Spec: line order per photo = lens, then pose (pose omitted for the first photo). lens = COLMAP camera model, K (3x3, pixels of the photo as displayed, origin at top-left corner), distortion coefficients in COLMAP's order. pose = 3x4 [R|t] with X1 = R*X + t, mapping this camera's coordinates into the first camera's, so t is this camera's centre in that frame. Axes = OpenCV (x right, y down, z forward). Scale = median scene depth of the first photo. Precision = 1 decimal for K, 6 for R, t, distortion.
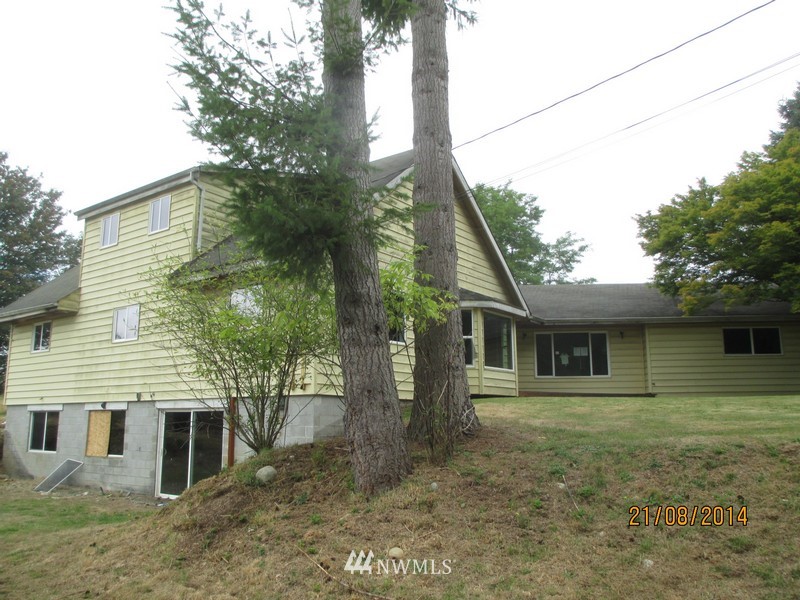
lens RADIAL K [[658.6, 0, 398.8], [0, 658.6, 296.4], [0, 0, 1]] dist [-0.069801, 0.034782]
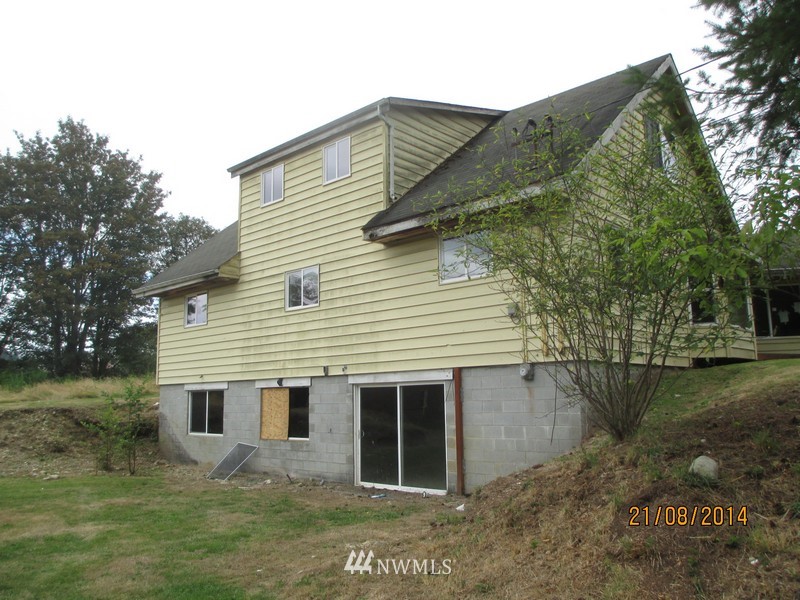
lens RADIAL K [[658.6, 0, 403.1], [0, 658.6, 298.0], [0, 0, 1]] dist [-0.069801, 0.034782]
pose [[0.993359, -0.032511, -0.110370, -0.180755], [0.036874, 0.998608, 0.037727, 0.025444], [0.108990, -0.041546, 0.993174, 0.132844]]
